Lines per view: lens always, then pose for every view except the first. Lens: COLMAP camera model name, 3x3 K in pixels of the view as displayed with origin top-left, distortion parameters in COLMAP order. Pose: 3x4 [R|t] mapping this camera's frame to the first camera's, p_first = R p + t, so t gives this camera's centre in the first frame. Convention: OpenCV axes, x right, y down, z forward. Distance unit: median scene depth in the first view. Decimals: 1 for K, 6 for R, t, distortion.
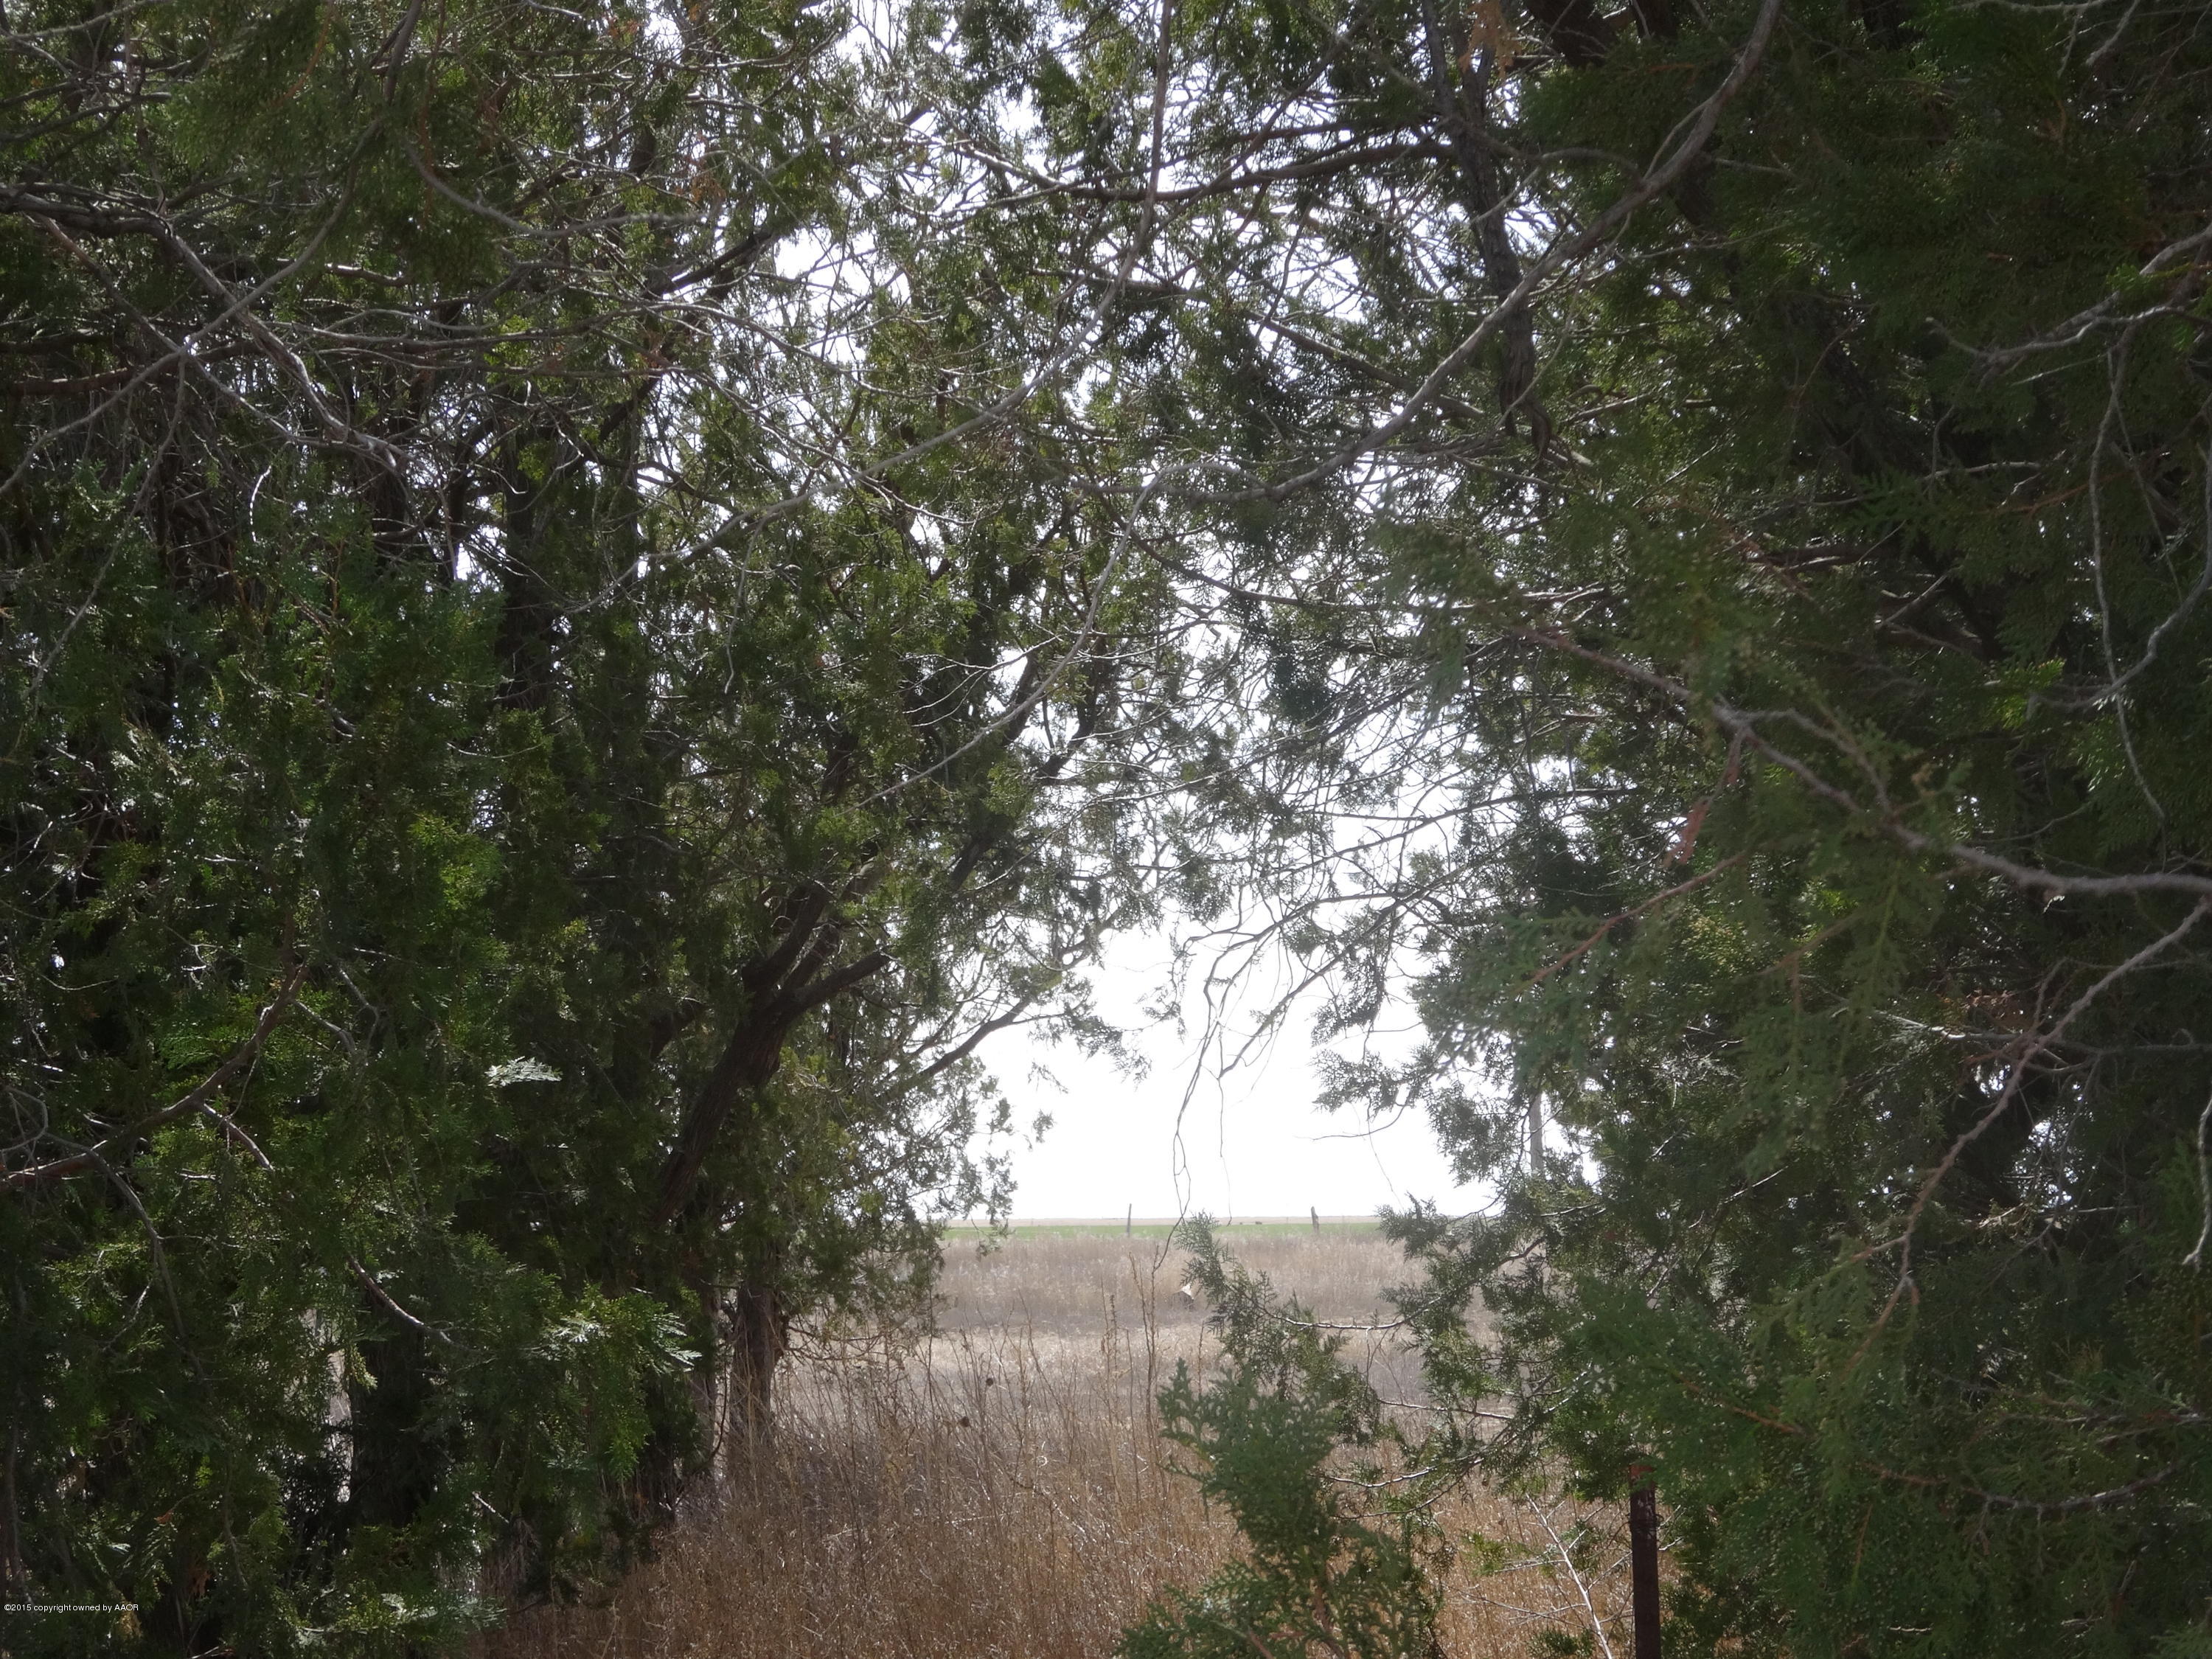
lens RADIAL K [[3737.1, 0, 1106.0], [0, 3737.1, 829.5], [0, 0, 1]] dist [-0.171478, 0.067677]
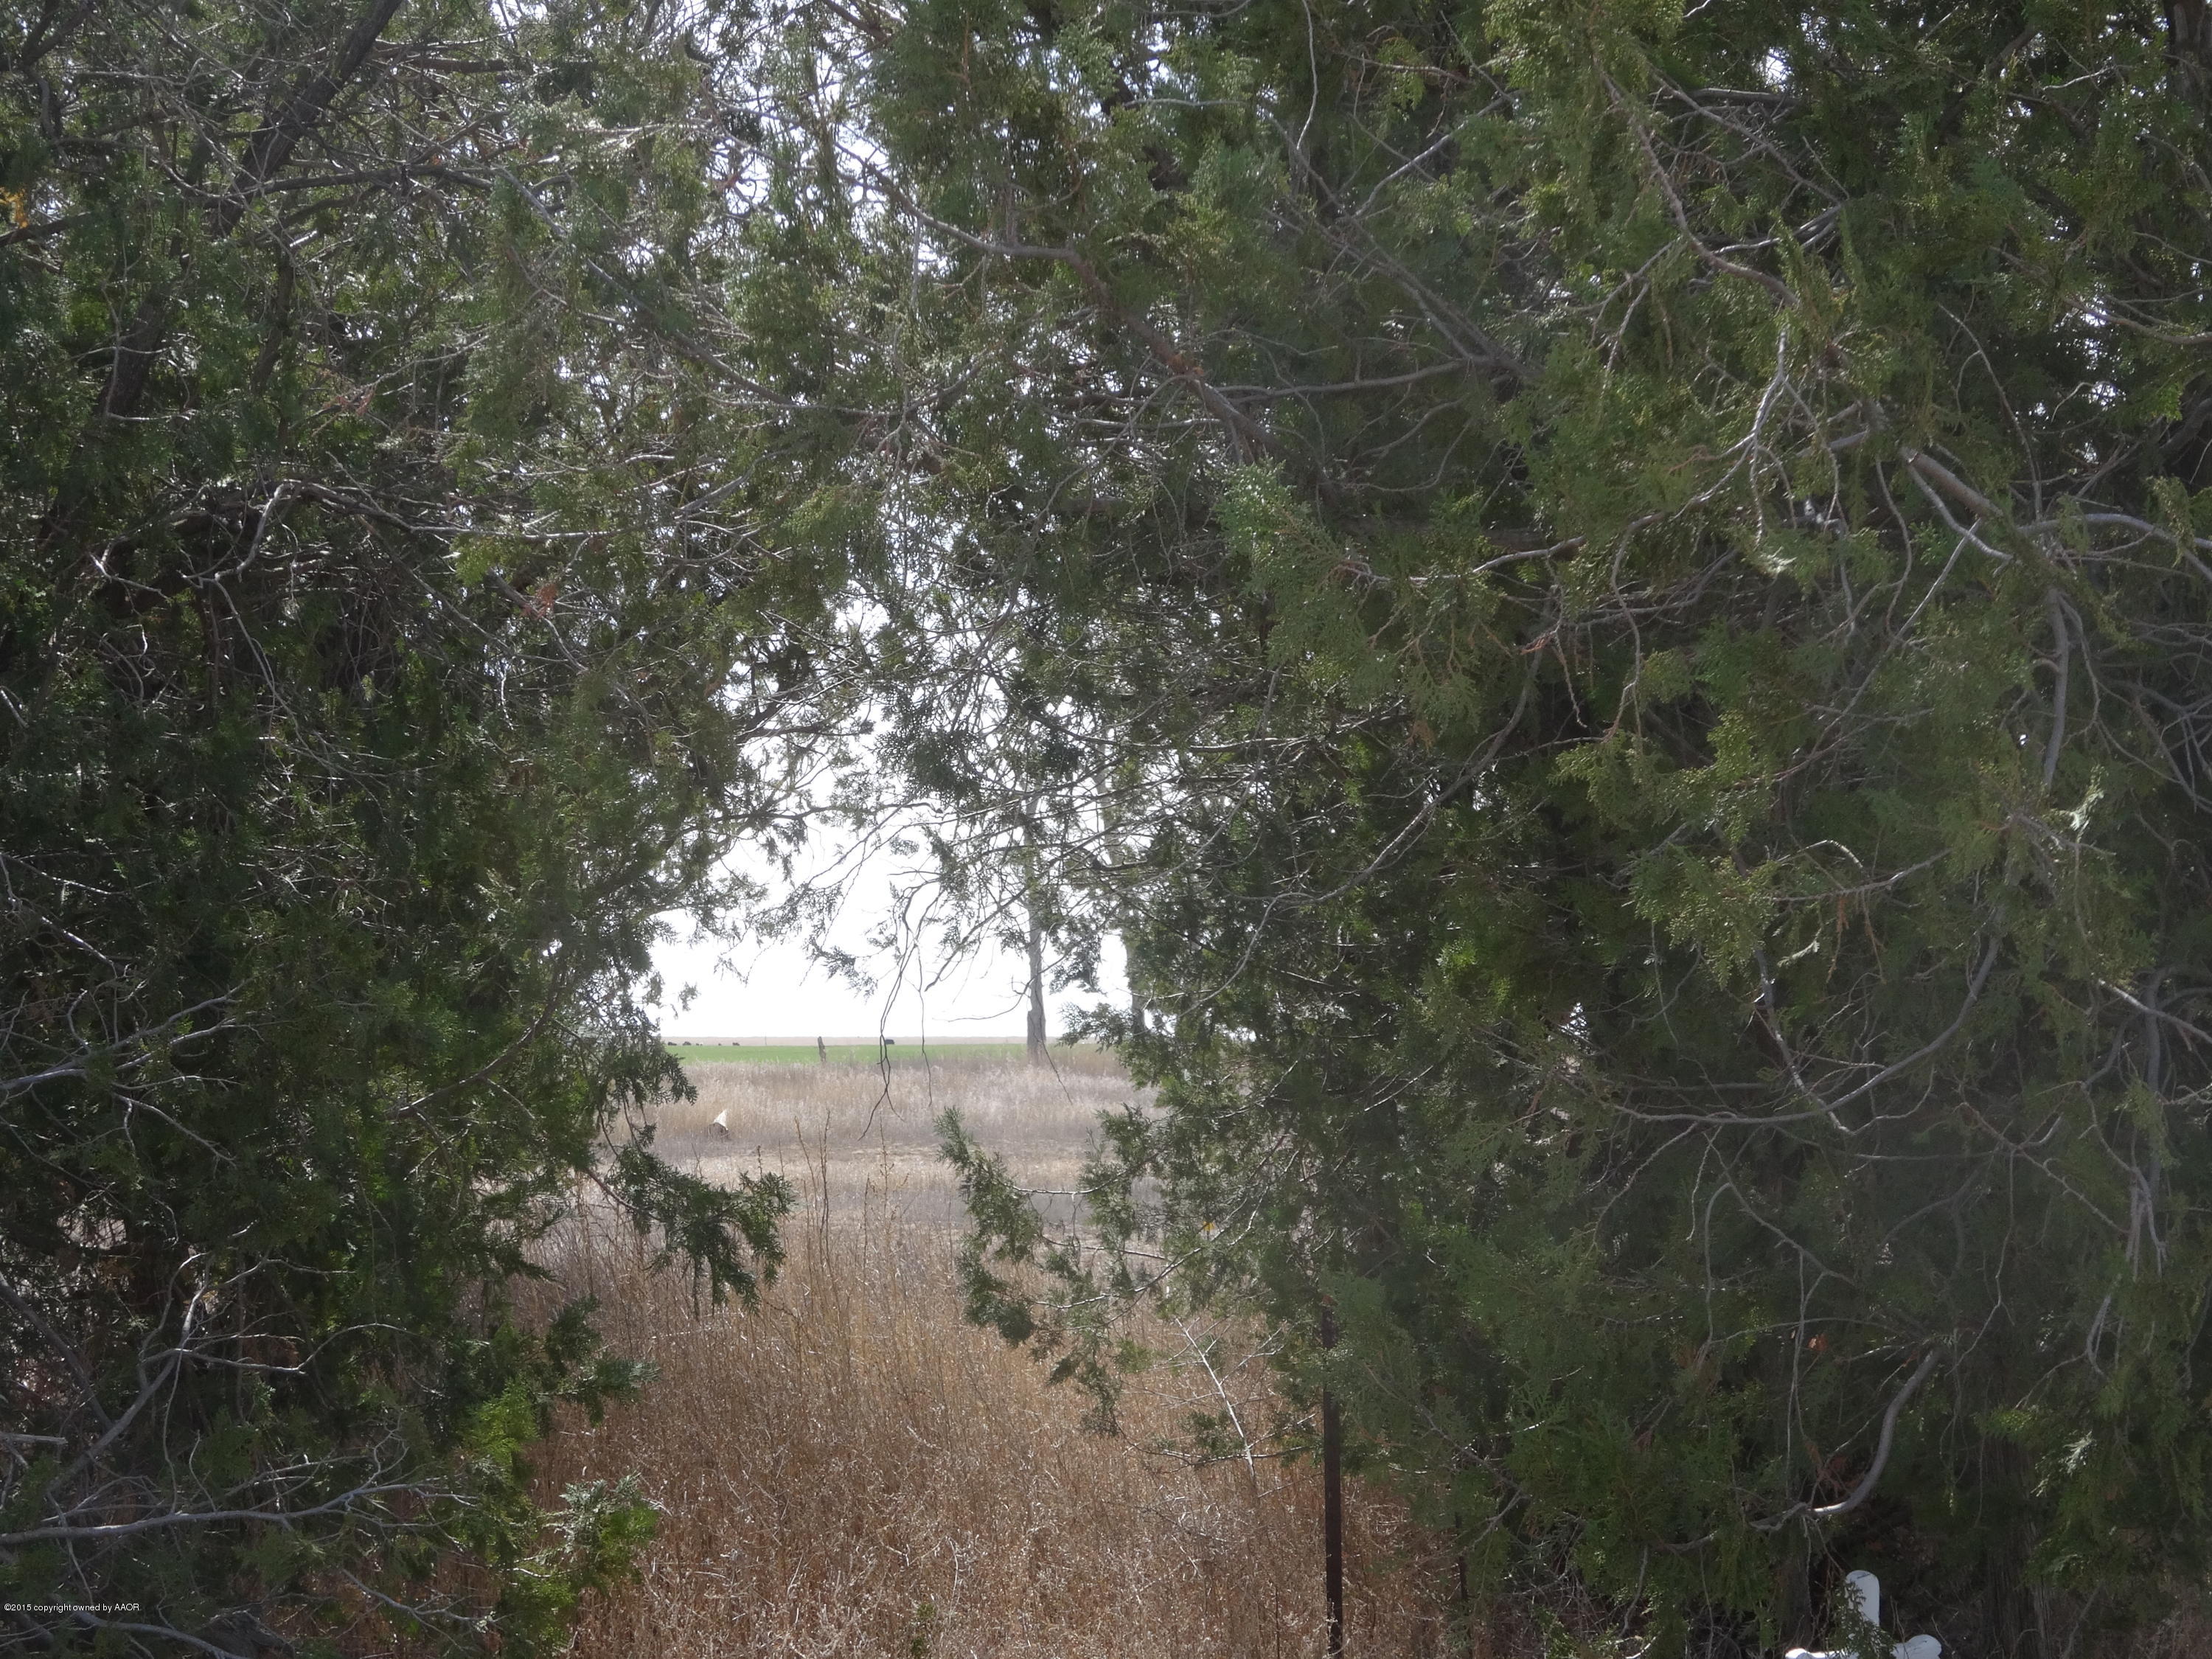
lens RADIAL K [[3737.1, 0, 1106.0], [0, 3737.1, 829.5], [0, 0, 1]] dist [-0.171478, 0.067677]
pose [[0.990099, 0.011505, 0.139896, -0.091221], [-0.018317, 0.998703, 0.047505, -0.053553], [-0.139168, -0.049597, 0.989026, -0.290177]]
